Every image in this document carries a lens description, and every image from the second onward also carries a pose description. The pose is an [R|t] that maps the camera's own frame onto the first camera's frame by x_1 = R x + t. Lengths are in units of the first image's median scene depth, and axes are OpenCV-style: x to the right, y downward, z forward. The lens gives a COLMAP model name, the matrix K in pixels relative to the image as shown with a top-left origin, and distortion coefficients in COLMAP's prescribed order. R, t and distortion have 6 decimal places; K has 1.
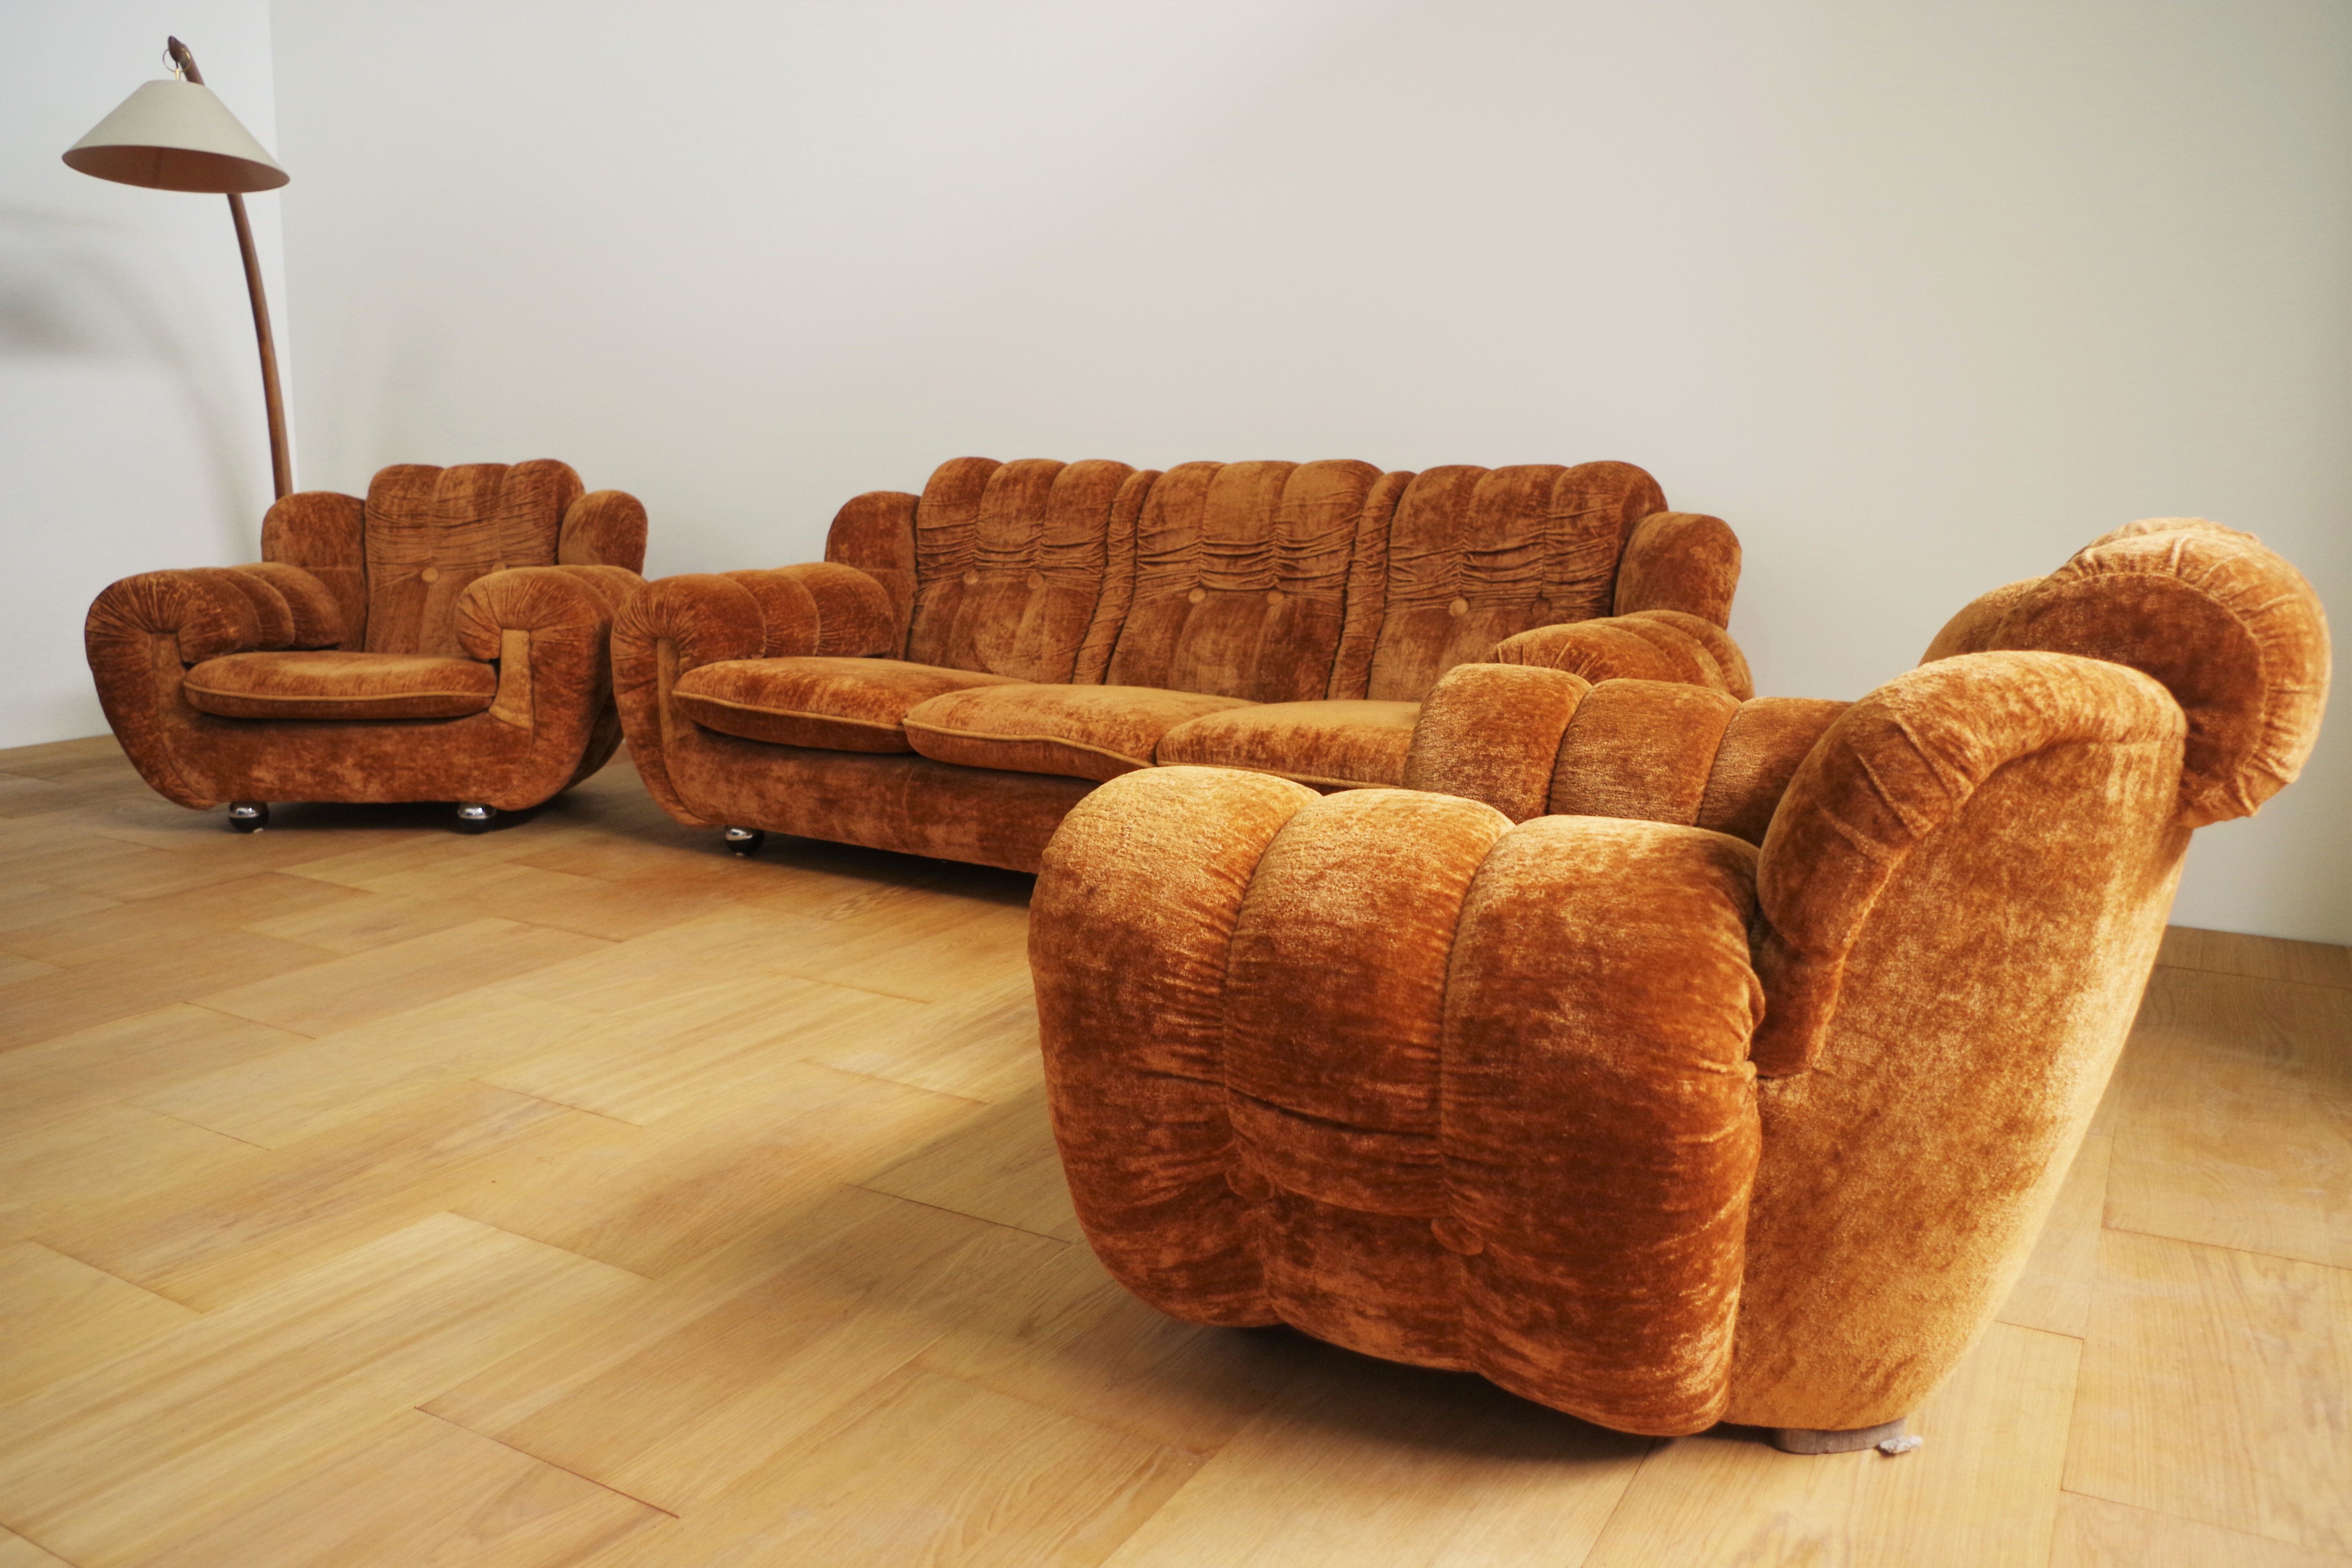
lens RADIAL K [[1743.5, 0, 1182.4], [0, 1743.5, 803.5], [0, 0, 1]] dist [-0.090388, 0.032642]
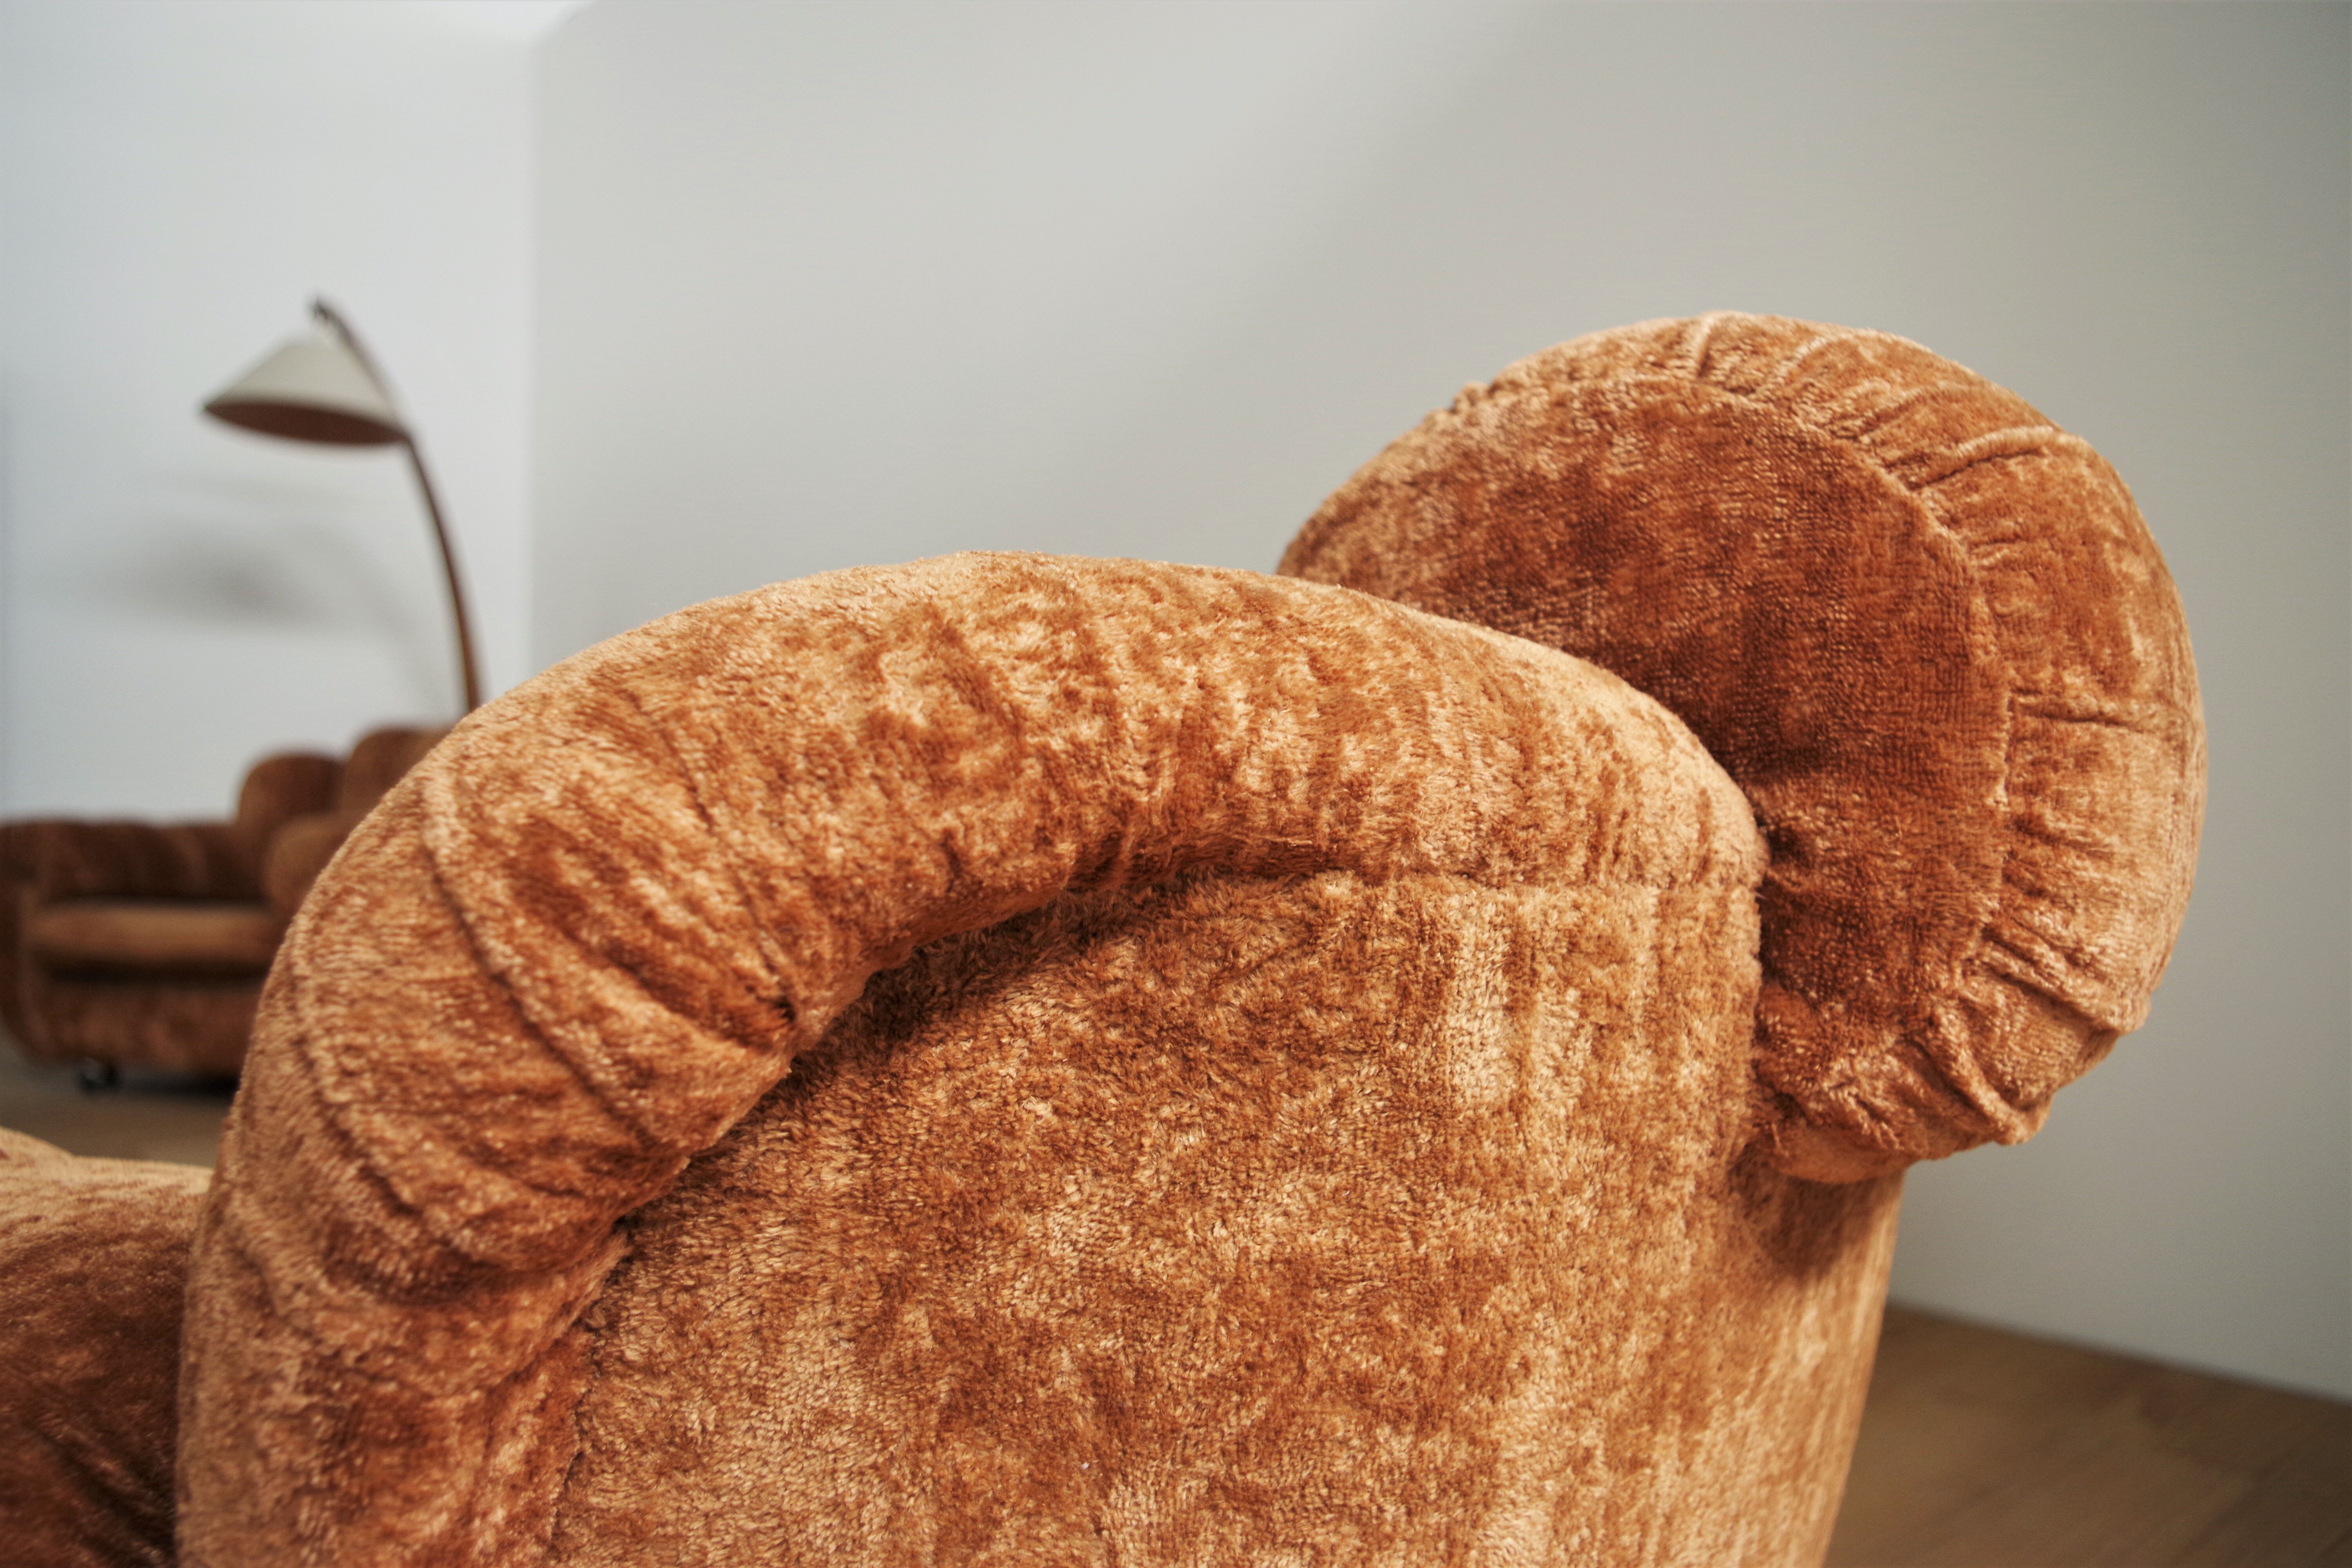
lens RADIAL K [[1743.5, 0, 1182.4], [0, 1743.5, 803.5], [0, 0, 1]] dist [-0.090388, 0.032642]
pose [[0.998452, -0.000771, 0.055616, 0.480282], [0.010973, 0.982982, -0.183372, 0.002307], [-0.054528, 0.183699, 0.981469, 0.714902]]
